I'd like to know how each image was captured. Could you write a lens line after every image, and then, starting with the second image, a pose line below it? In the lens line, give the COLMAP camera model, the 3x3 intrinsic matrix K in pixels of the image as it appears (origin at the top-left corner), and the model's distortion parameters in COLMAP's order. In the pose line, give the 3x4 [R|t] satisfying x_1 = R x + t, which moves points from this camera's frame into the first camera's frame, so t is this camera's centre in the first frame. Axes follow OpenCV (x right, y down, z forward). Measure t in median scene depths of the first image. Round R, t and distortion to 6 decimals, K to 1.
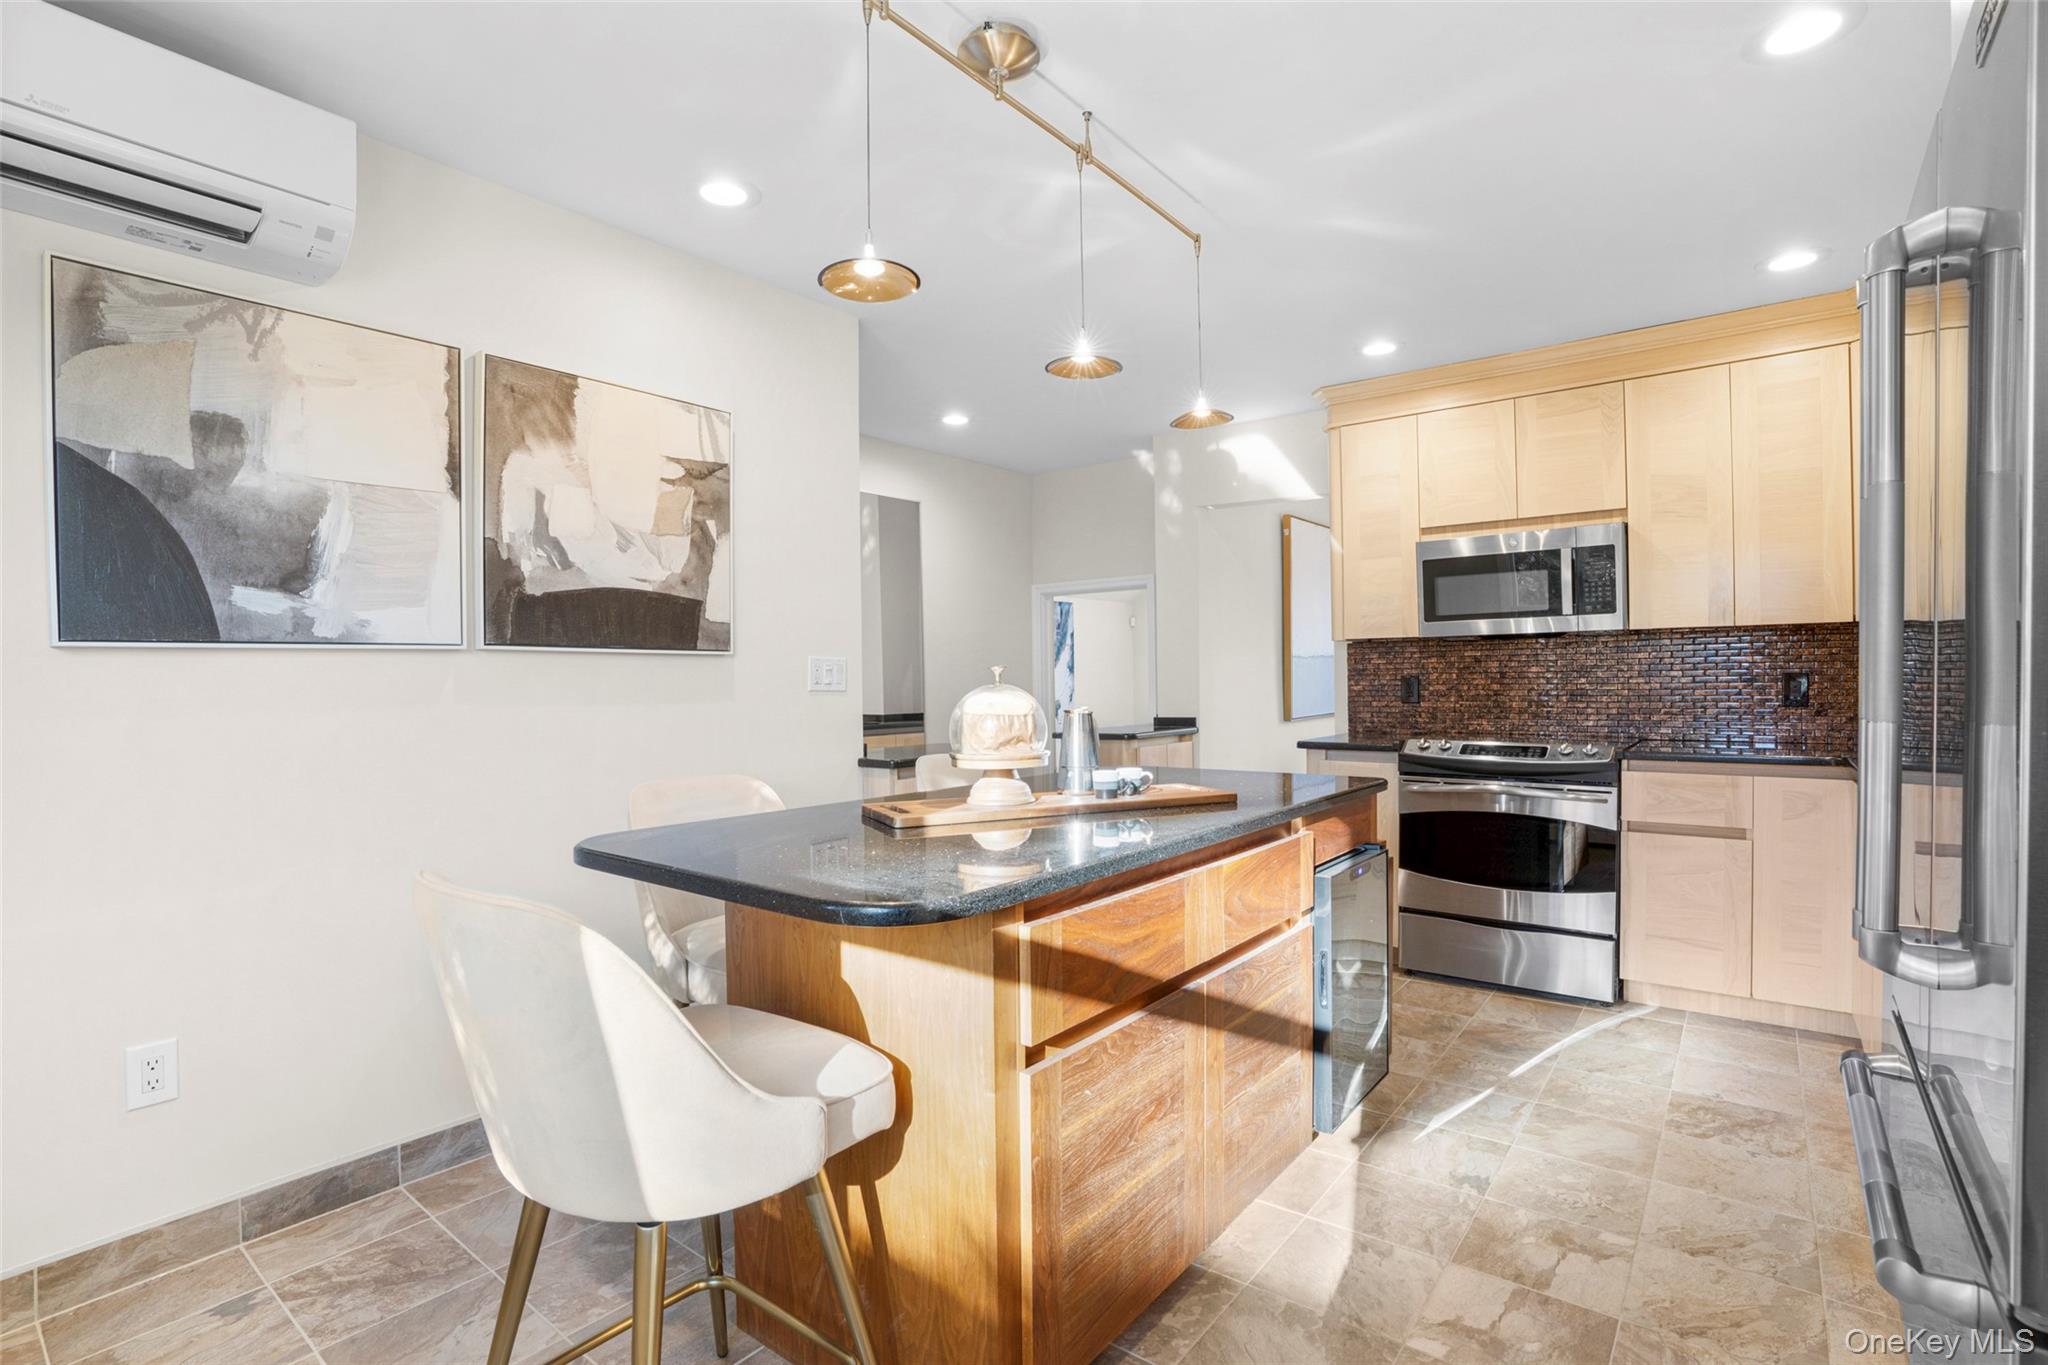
lens RADIAL K [[965.6, 0, 1017.9], [0, 965.6, 689.6], [0, 0, 1]] dist [-0.051491, 0.009992]
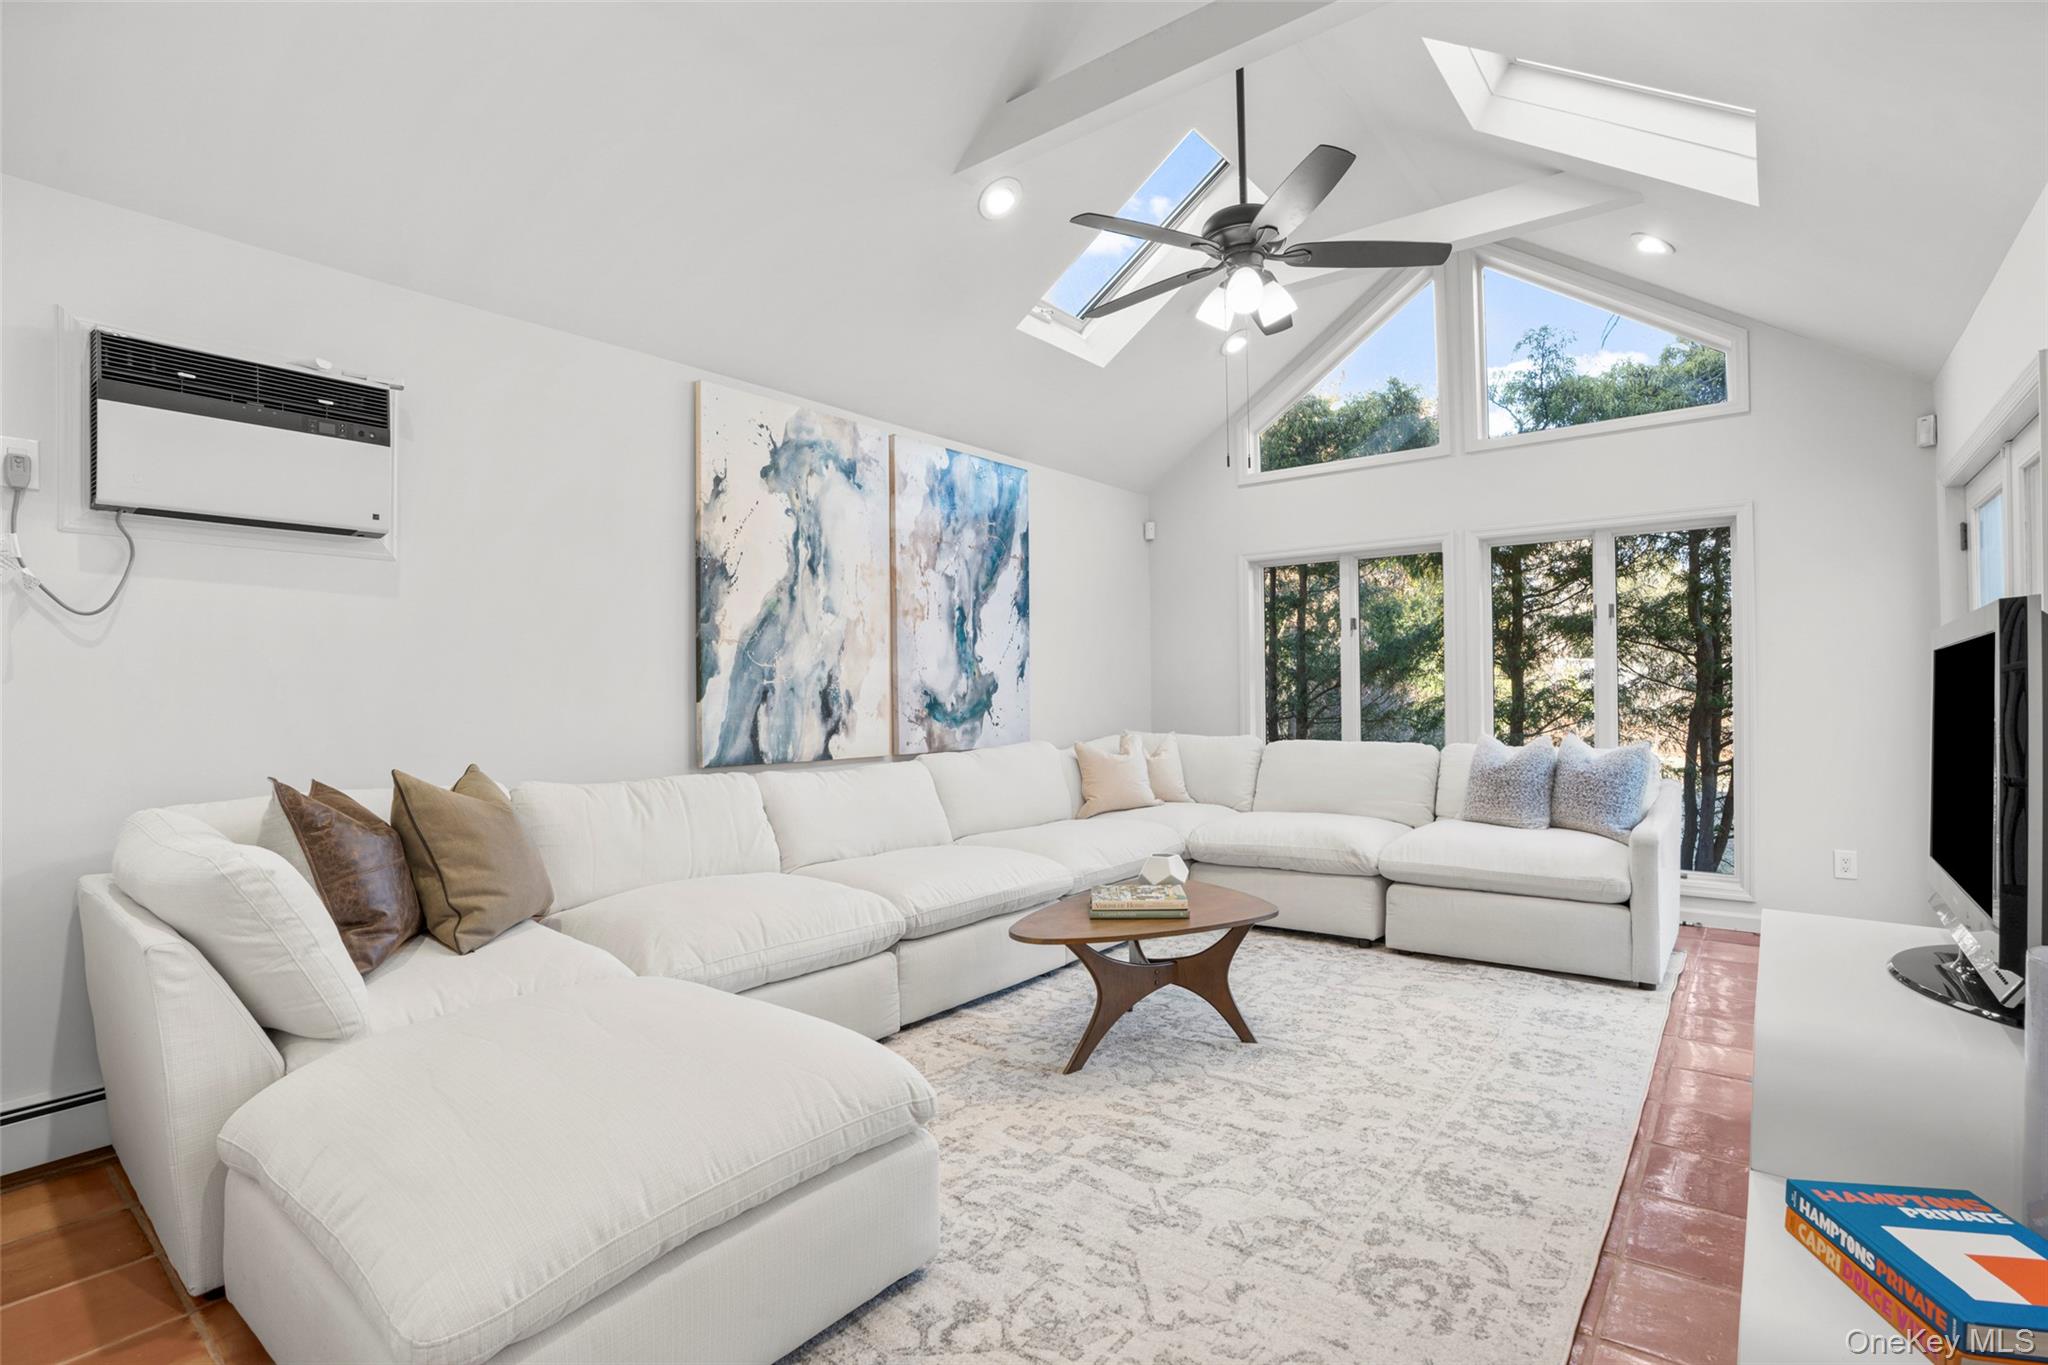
lens RADIAL K [[965.6, 0, 1001.7], [0, 965.6, 693.7], [0, 0, 1]] dist [-0.051491, 0.009992]
pose [[0.999972, 0.003218, -0.006754, 0.162777], [-0.003321, 0.999877, -0.015332, 0.091584], [0.006704, 0.015354, 0.999860, 1.784745]]
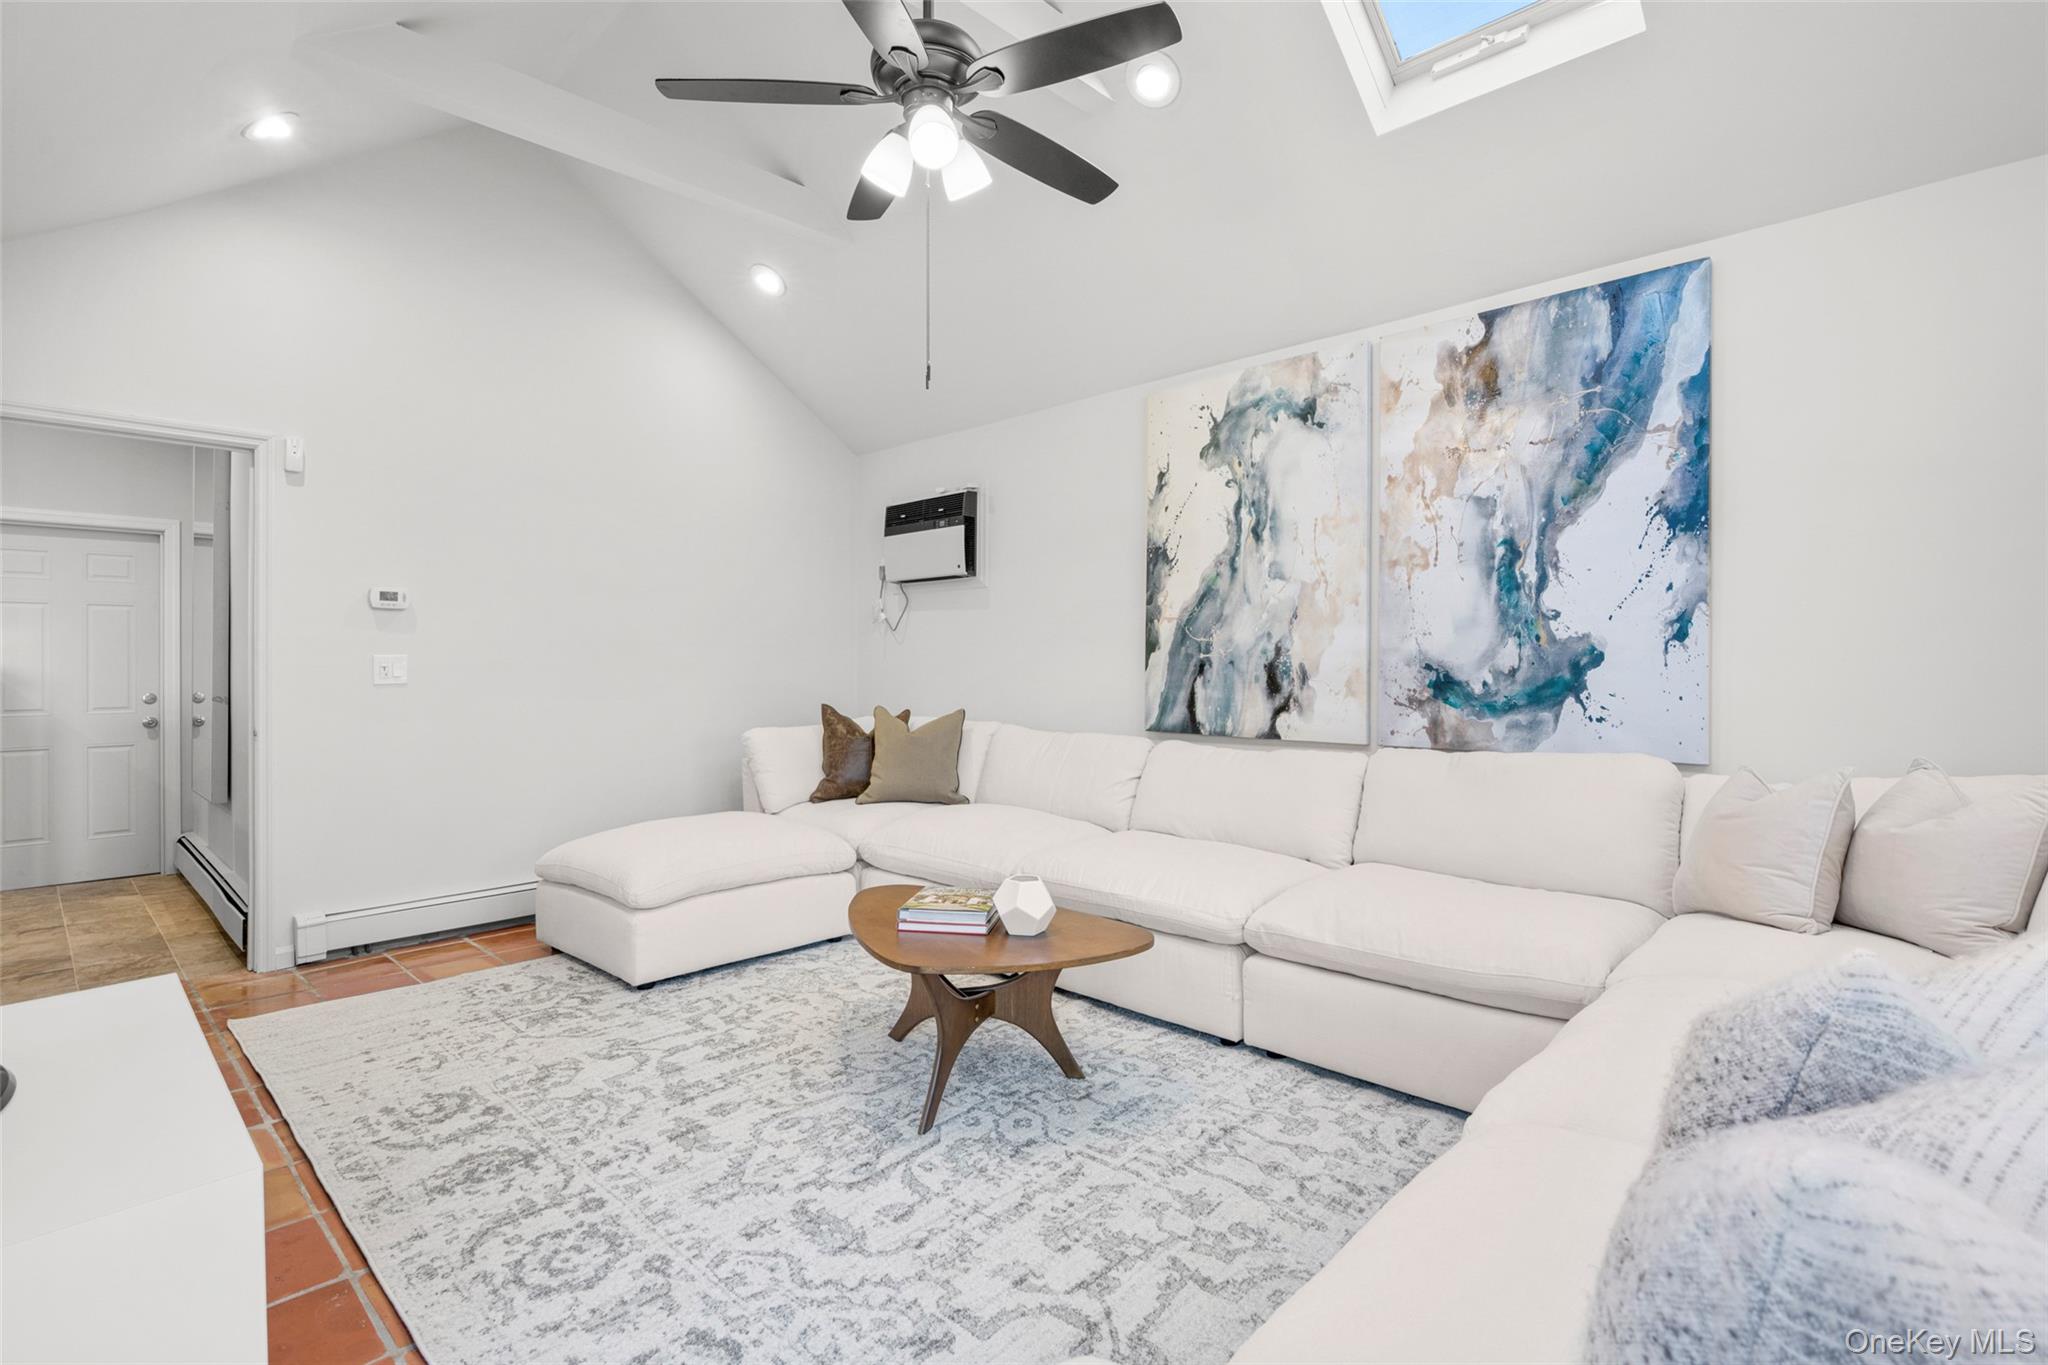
lens RADIAL K [[931.1, 0, 1024.9], [0, 931.1, 668.3], [0, 0, 1]] dist [-0.008156, -0.000562]
pose [[-0.067257, 0.018257, -0.997569, 1.067364], [-0.009457, 0.999776, 0.018935, 0.055741], [0.997691, 0.010708, -0.067069, 2.821823]]
